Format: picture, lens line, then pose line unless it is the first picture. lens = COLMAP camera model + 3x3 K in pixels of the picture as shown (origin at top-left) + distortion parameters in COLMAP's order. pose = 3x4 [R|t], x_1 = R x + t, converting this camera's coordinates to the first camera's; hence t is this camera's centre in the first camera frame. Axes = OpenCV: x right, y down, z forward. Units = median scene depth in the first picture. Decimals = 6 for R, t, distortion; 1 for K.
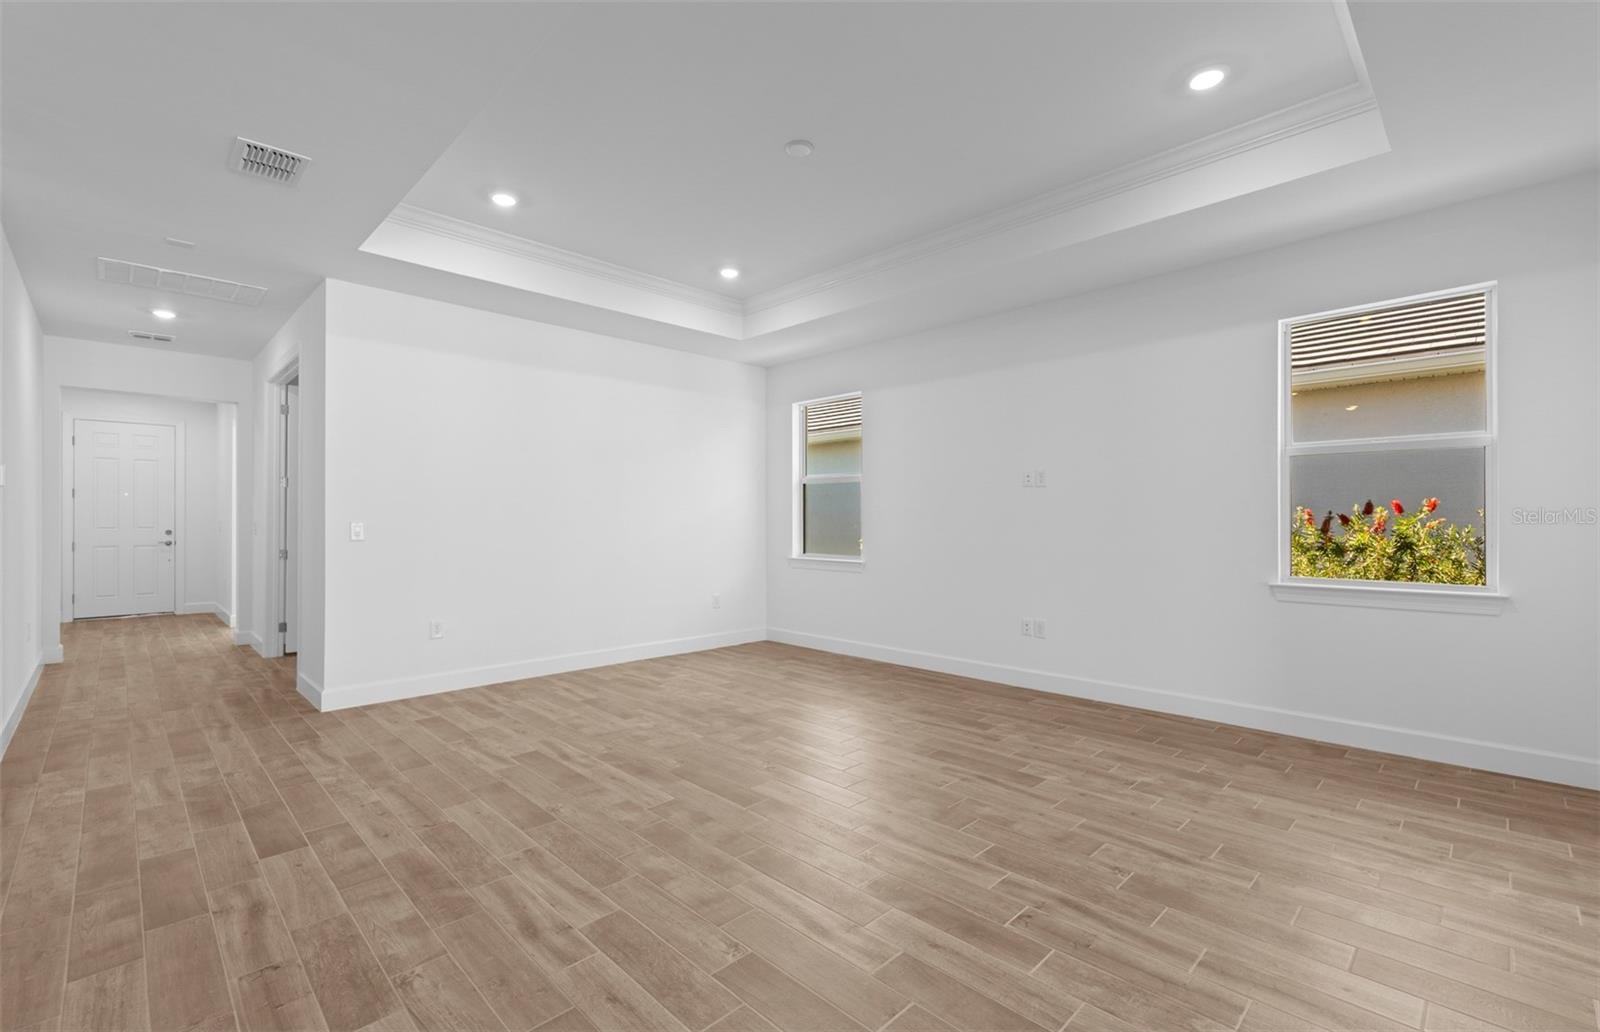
lens RADIAL K [[672.2, 0, 800.0], [0, 672.2, 516.0], [0, 0, 1]] dist [-0.002714, -0.000211]
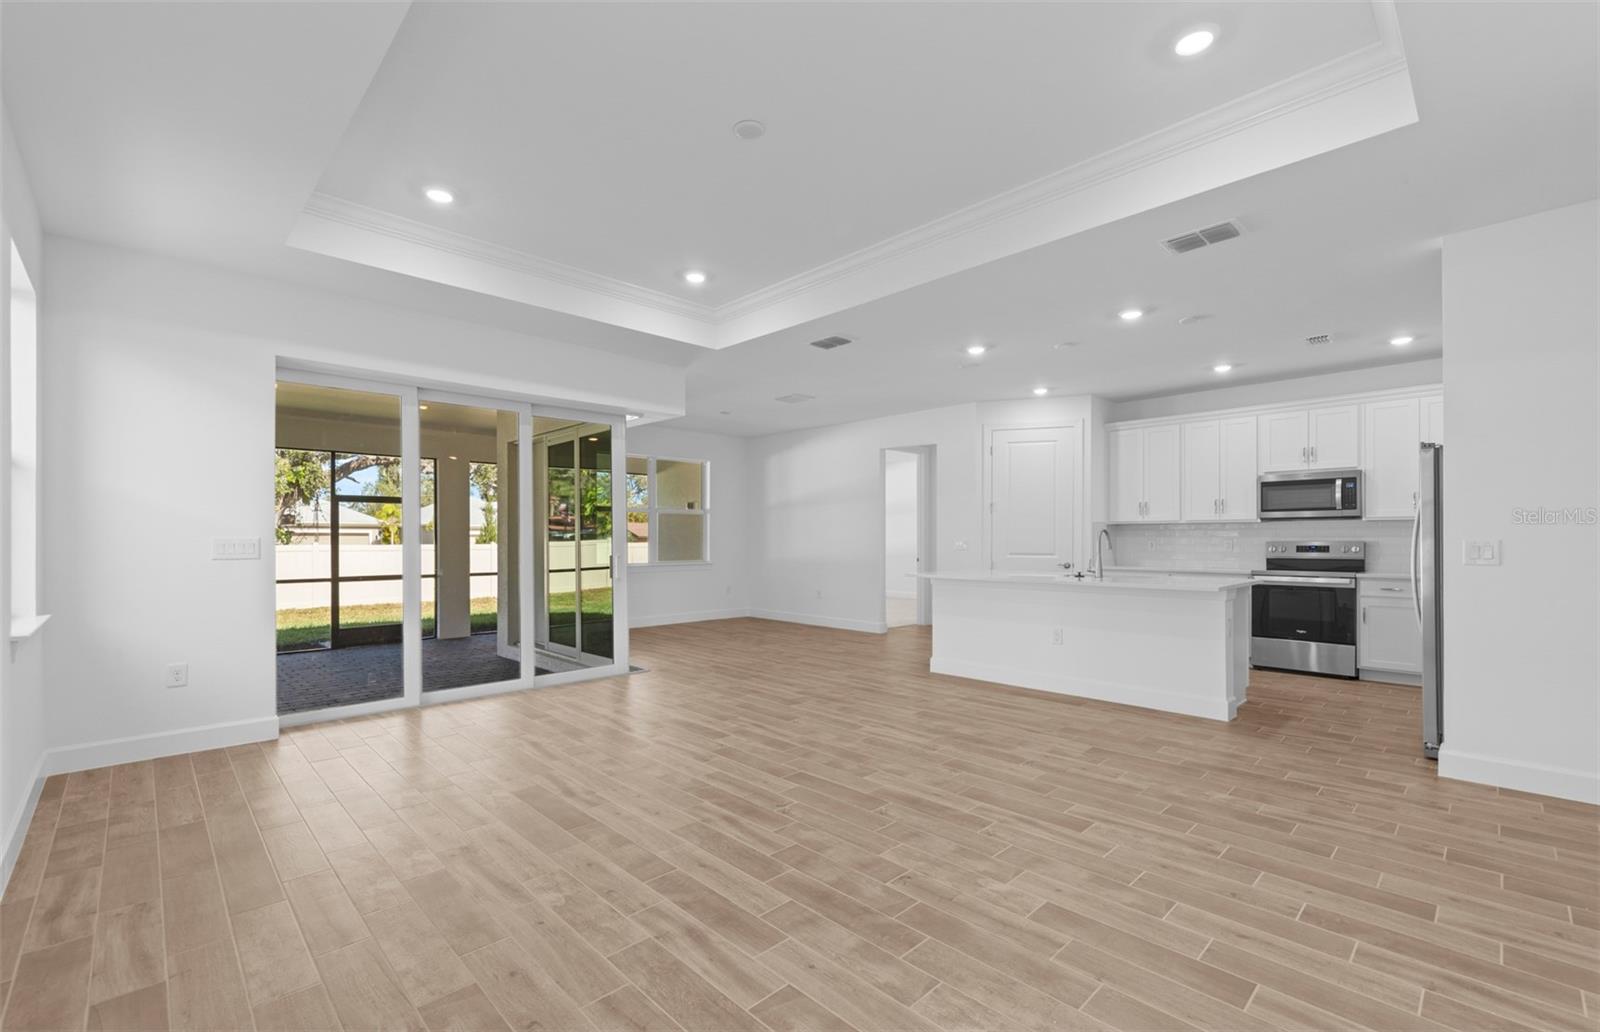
lens RADIAL K [[672.2, 0, 800.0], [0, 672.2, 516.0], [0, 0, 1]] dist [-0.002714, -0.000211]
pose [[-0.999977, 0.001407, 0.006588, -0.079193], [0.001140, 0.999181, -0.040459, 0.012516], [-0.006640, -0.040451, -0.999159, 2.026240]]
